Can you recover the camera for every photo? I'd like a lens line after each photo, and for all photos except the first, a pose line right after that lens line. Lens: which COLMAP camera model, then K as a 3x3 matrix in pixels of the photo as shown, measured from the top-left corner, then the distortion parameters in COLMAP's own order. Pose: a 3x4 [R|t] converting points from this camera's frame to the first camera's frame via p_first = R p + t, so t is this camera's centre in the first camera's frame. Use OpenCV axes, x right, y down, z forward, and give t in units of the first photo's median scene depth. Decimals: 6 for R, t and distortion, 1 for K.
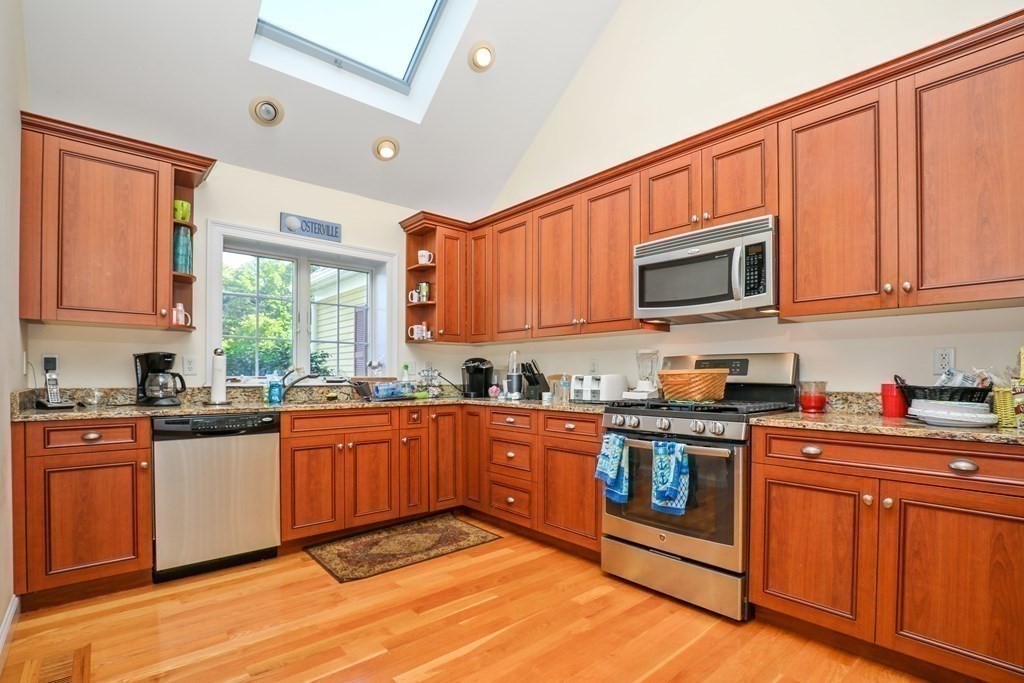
lens RADIAL K [[494.4, 0, 505.2], [0, 494.4, 375.0], [0, 0, 1]] dist [-0.025354, -0.000775]
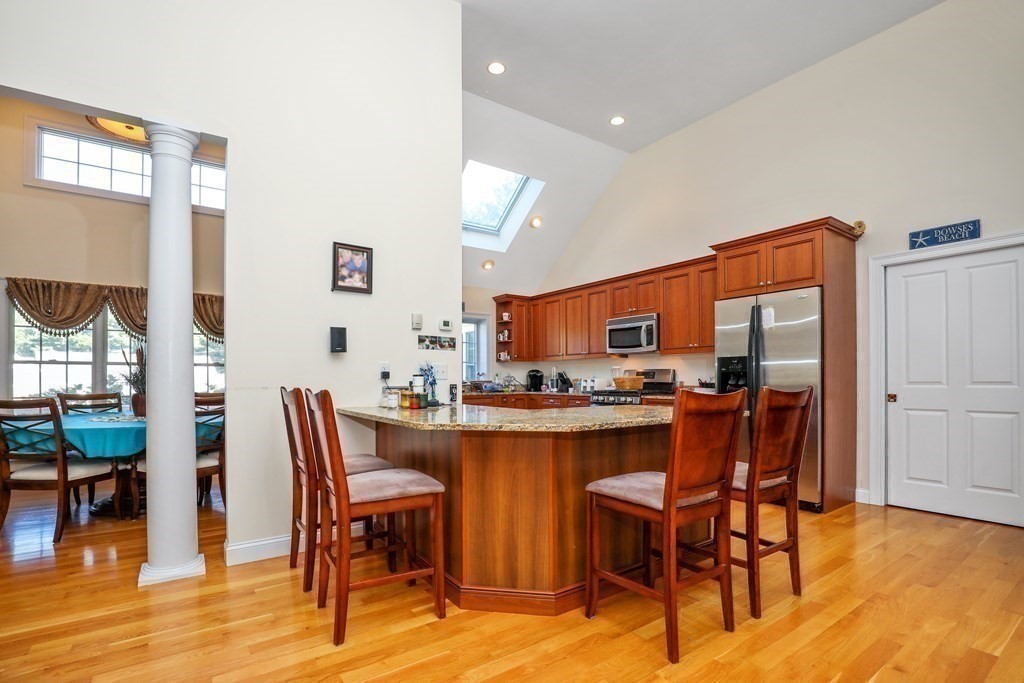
lens RADIAL K [[483.1, 0, 511.5], [0, 483.1, 373.9], [0, 0, 1]] dist [-0.012267, 0.000986]
pose [[0.994777, -0.008437, -0.101727, 0.048515], [0.007693, 0.999941, -0.007708, -0.007513], [0.101786, 0.006885, 0.994782, -0.989319]]
